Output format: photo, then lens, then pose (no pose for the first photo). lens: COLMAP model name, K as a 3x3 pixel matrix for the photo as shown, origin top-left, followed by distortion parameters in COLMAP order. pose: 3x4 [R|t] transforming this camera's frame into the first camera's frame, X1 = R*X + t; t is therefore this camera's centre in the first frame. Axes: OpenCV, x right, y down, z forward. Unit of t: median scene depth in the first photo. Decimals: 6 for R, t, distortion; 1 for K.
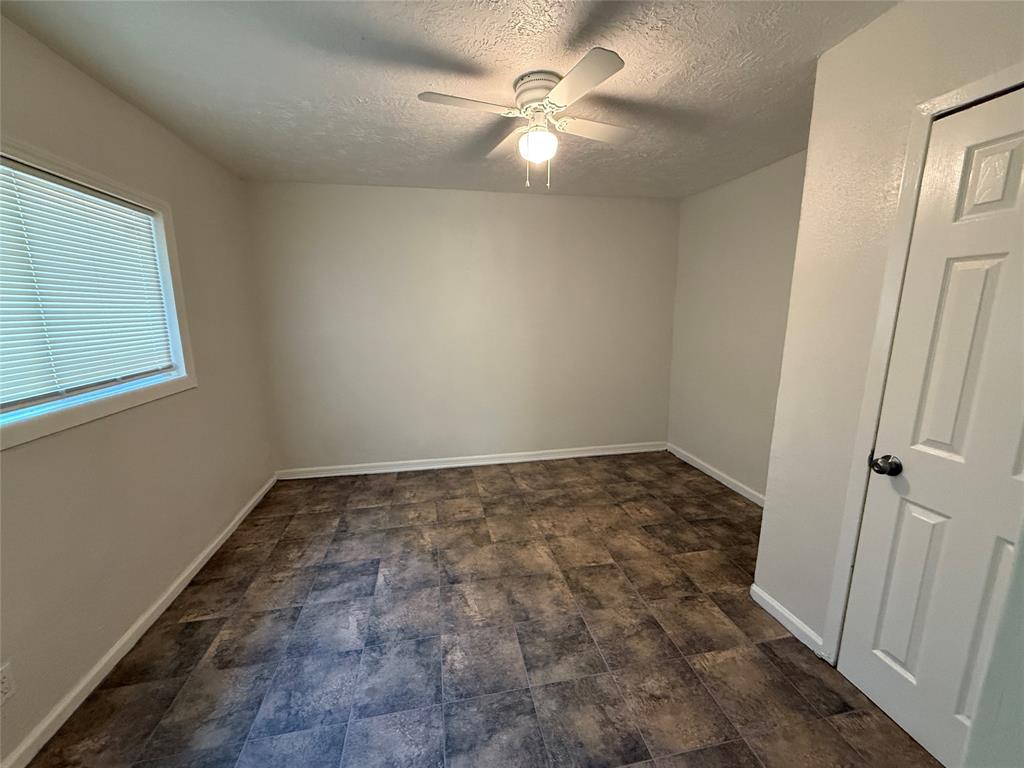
lens RADIAL K [[407.1, 0, 512.5], [0, 407.1, 385.8], [0, 0, 1]] dist [-0.013386, 0.000220]
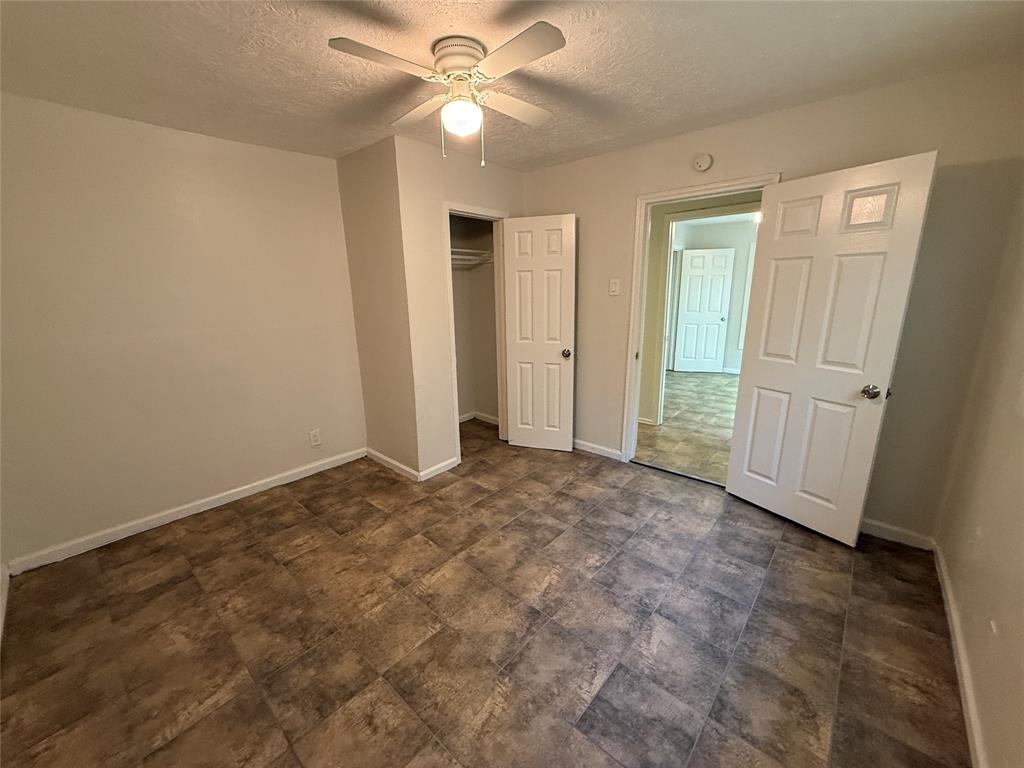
lens RADIAL K [[407.1, 0, 511.2], [0, 407.1, 385.5], [0, 0, 1]] dist [-0.013386, 0.000220]
pose [[-0.605827, -0.174681, 0.776183, -0.709889], [0.166027, 0.926362, 0.338066, -0.264080], [-0.778080, 0.333677, -0.532213, 1.364832]]
